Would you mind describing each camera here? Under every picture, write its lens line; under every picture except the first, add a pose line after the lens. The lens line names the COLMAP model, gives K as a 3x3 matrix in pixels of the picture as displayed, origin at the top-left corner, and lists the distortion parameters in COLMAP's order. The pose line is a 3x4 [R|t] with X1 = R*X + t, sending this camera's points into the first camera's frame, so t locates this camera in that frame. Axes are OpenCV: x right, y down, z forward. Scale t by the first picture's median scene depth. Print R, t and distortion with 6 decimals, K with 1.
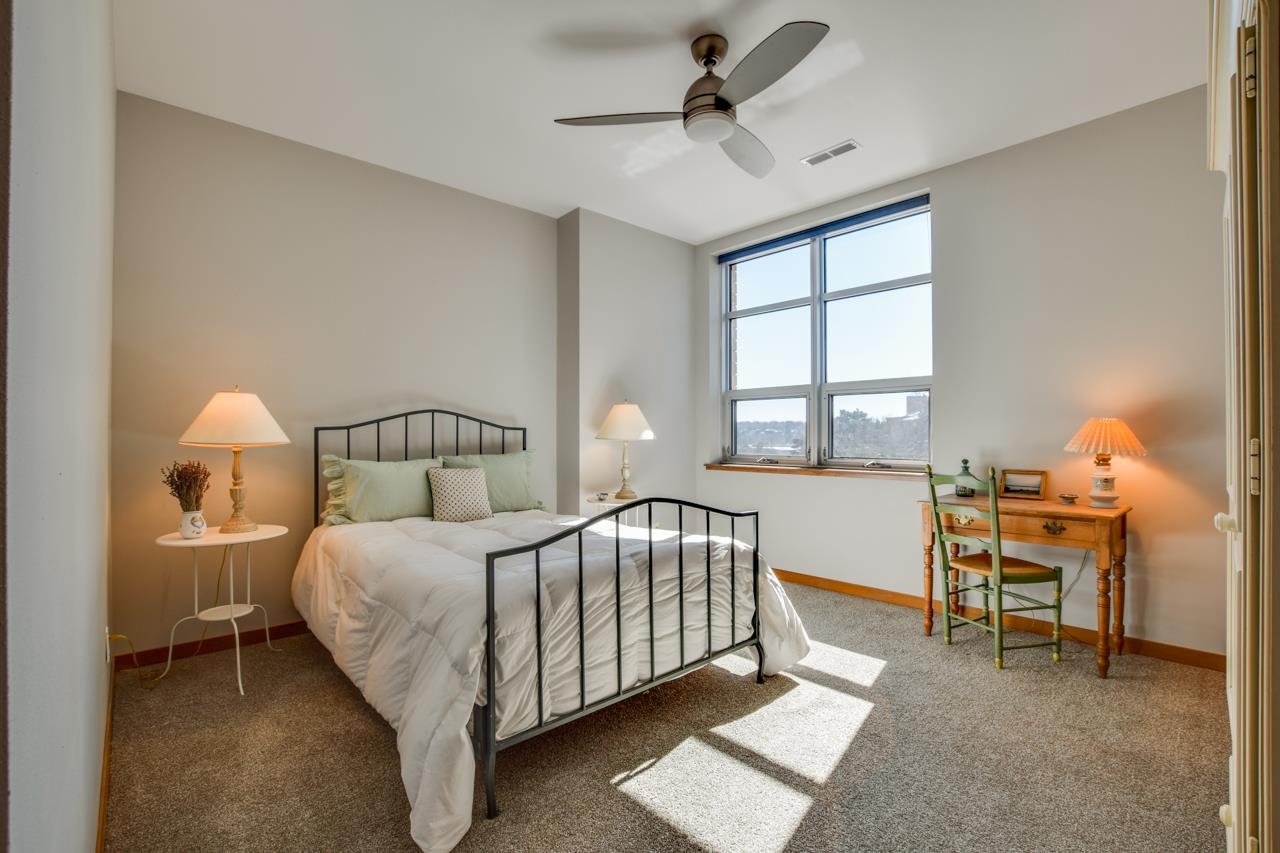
lens RADIAL K [[569.6, 0, 639.6], [0, 569.6, 430.3], [0, 0, 1]] dist [-0.036761, 0.007556]
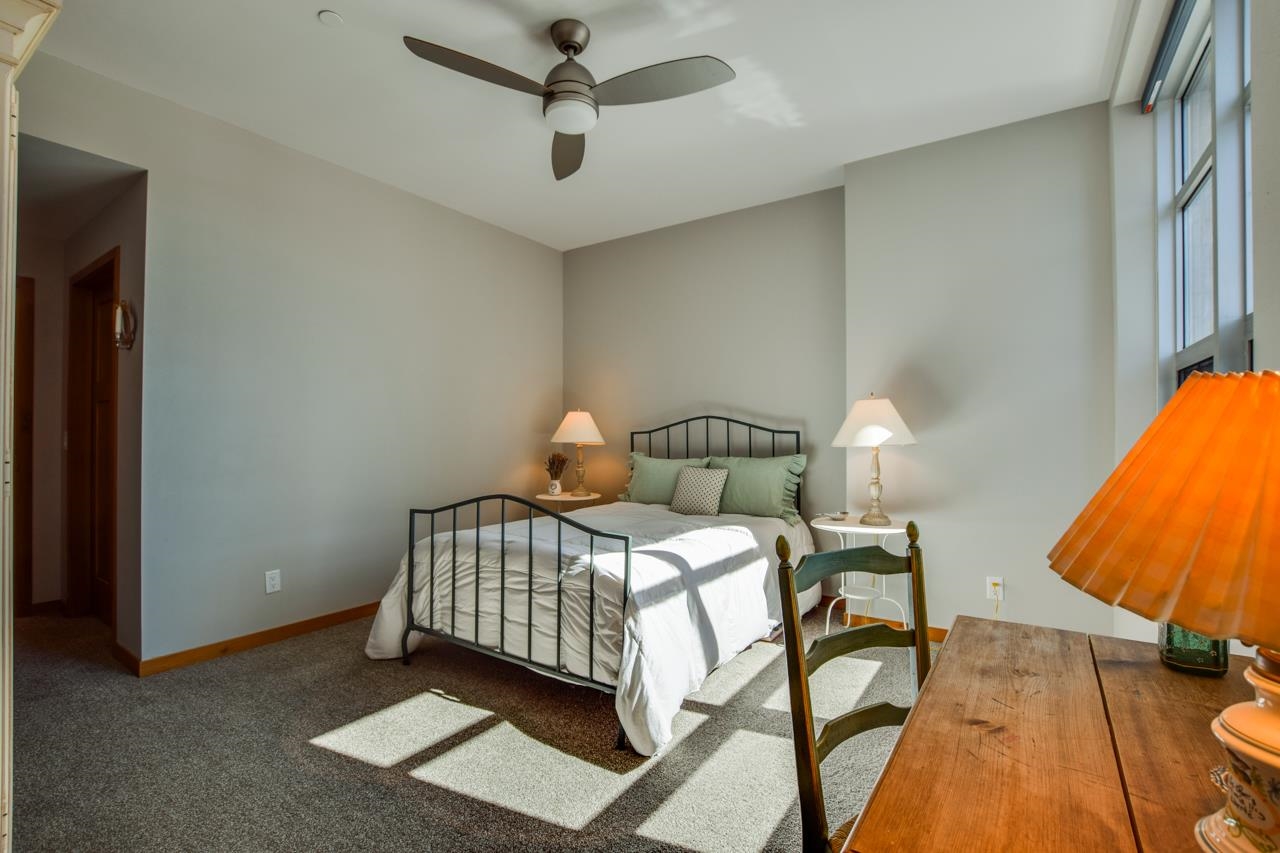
lens RADIAL K [[569.6, 0, 639.6], [0, 569.6, 430.3], [0, 0, 1]] dist [-0.036761, 0.007556]
pose [[0.226597, -0.004497, -0.973978, 1.129019], [0.004785, 0.999982, -0.003504, -0.005780], [0.973977, -0.003867, 0.226615, 0.946387]]
